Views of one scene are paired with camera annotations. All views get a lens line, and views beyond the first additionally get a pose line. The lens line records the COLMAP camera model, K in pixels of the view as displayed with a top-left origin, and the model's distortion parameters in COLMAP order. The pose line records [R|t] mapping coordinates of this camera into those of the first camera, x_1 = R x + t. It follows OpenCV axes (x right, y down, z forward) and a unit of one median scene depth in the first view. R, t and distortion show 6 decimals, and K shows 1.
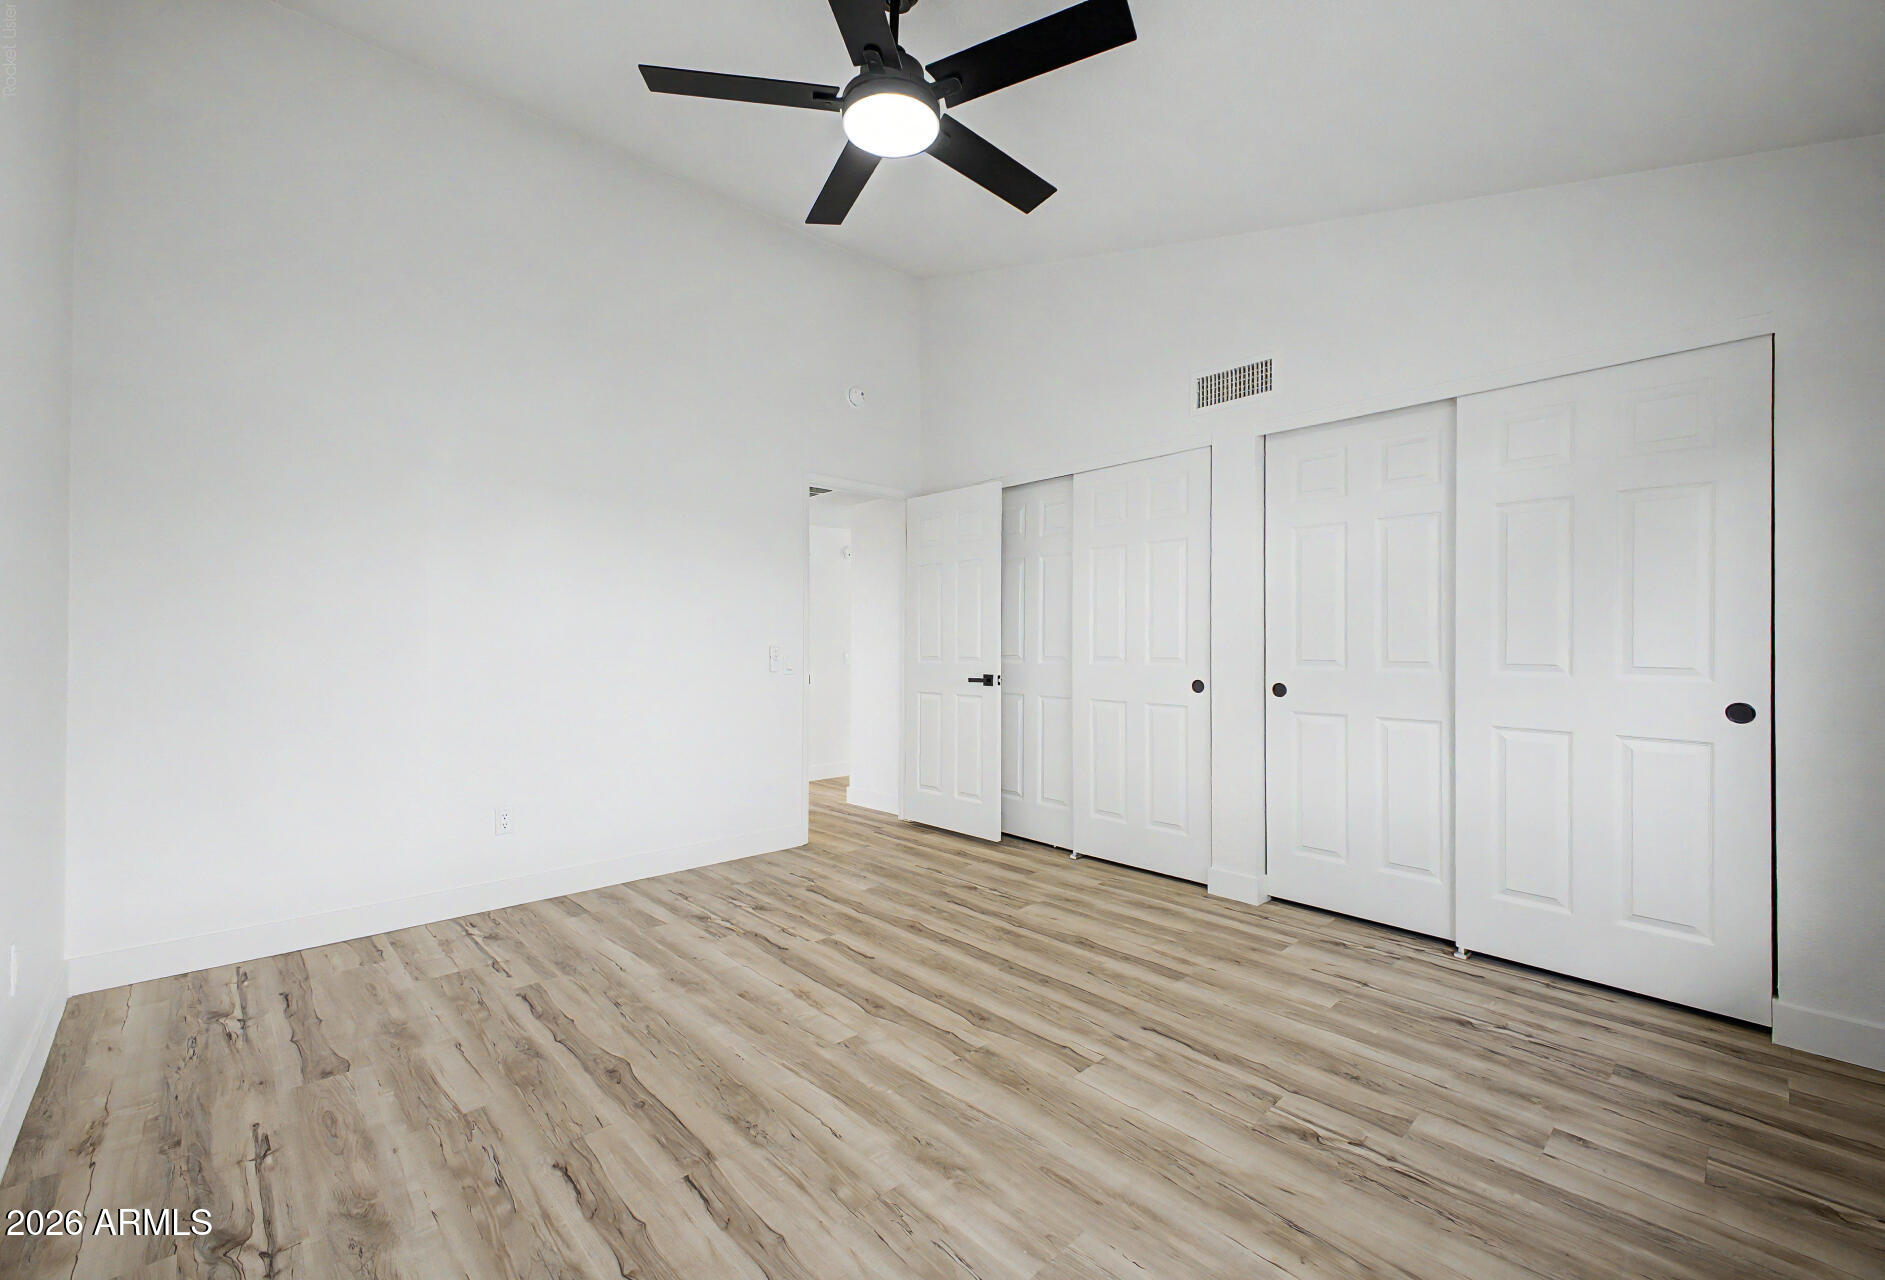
lens RADIAL K [[758.8, 0, 942.5], [0, 758.8, 640.0], [0, 0, 1]] dist [0.000234, 0.000019]
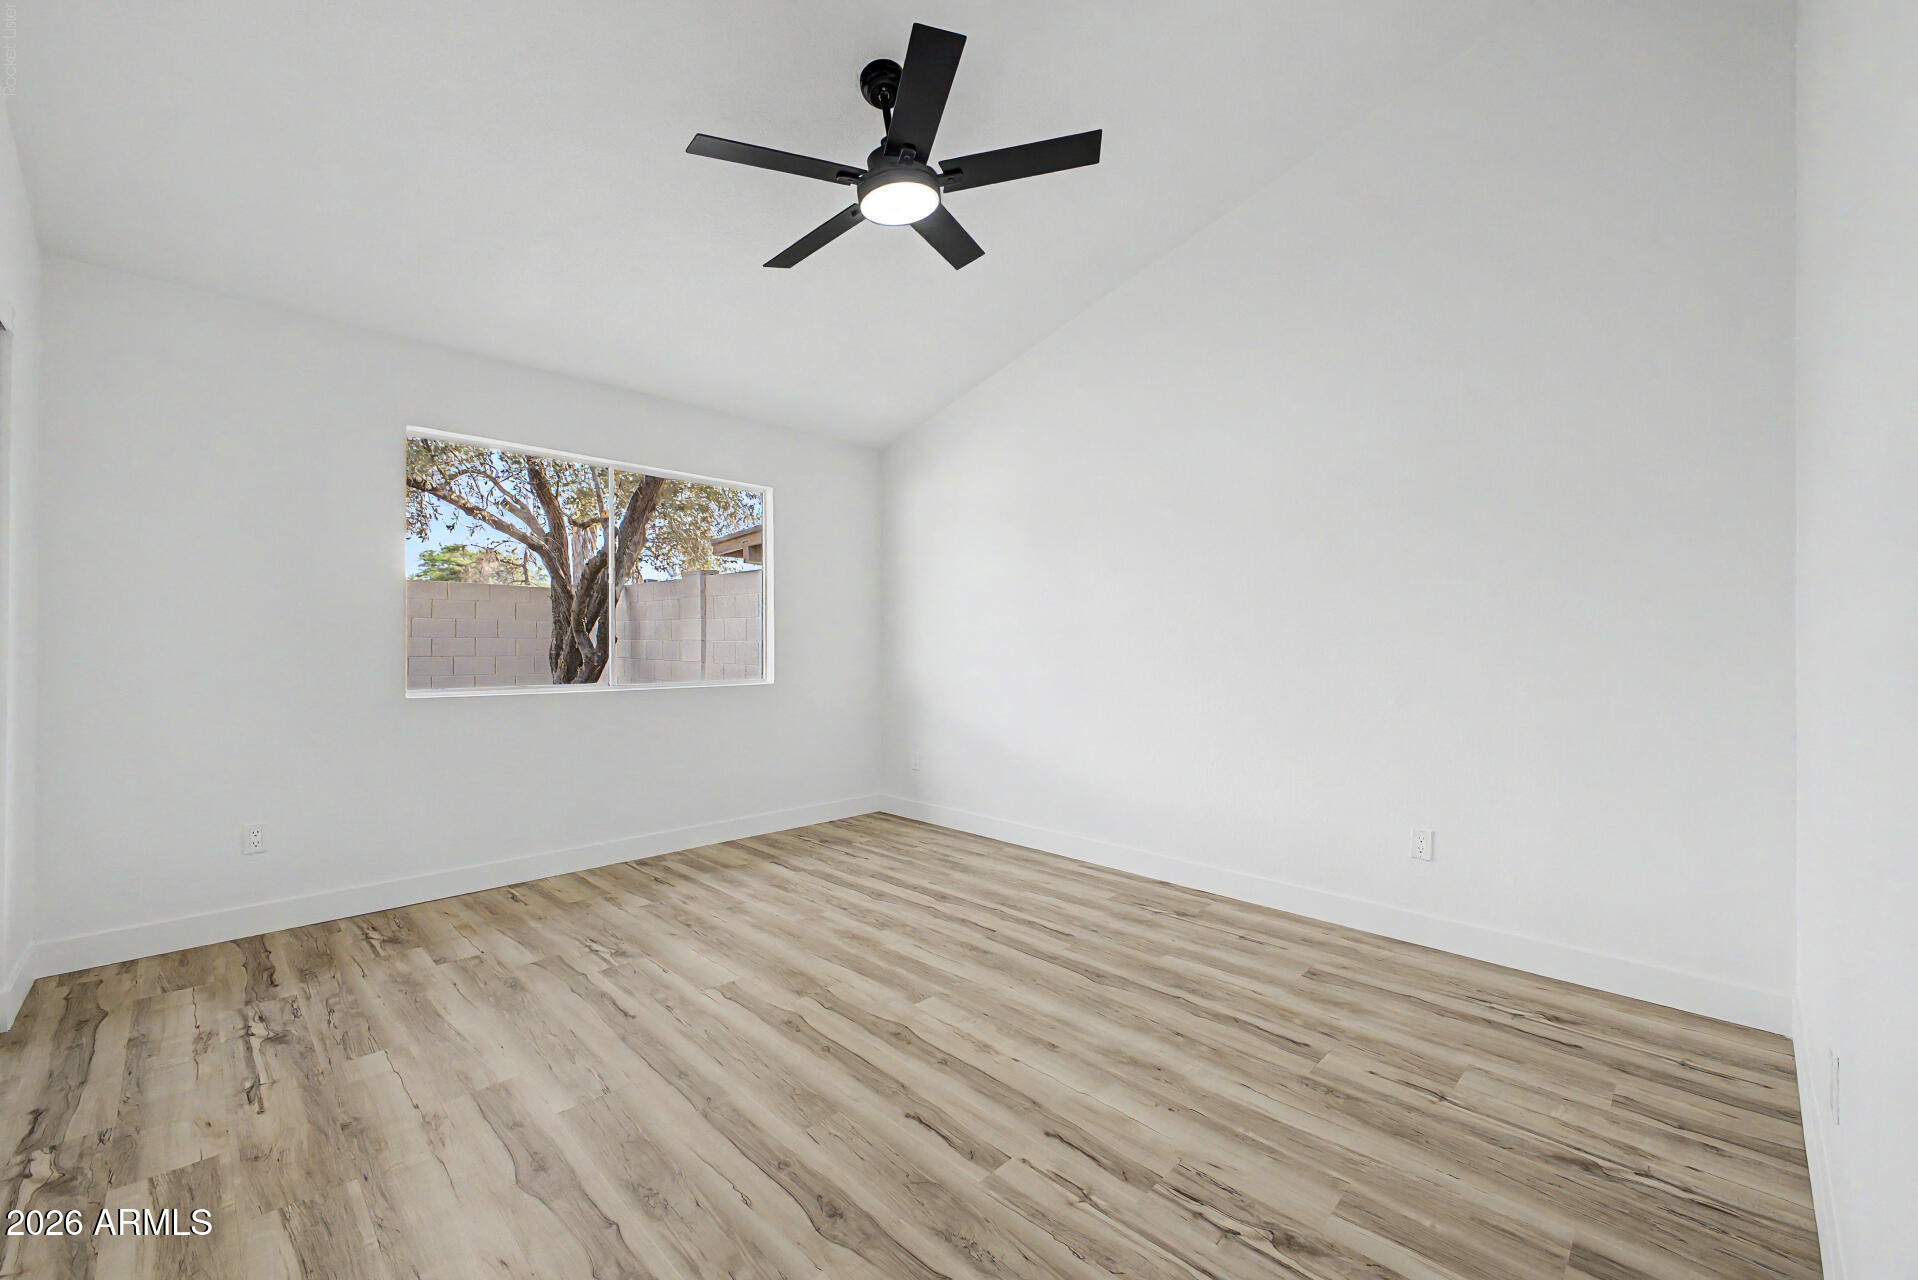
lens RADIAL K [[755.3, 0, 959.0], [0, 755.3, 640.0], [0, 0, 1]] dist [0.000614, -0.000157]
pose [[-0.999780, -0.007512, -0.019569, -0.153150], [-0.007207, 0.999852, -0.015628, 0.018057], [0.019683, -0.015483, -0.999686, 2.106787]]
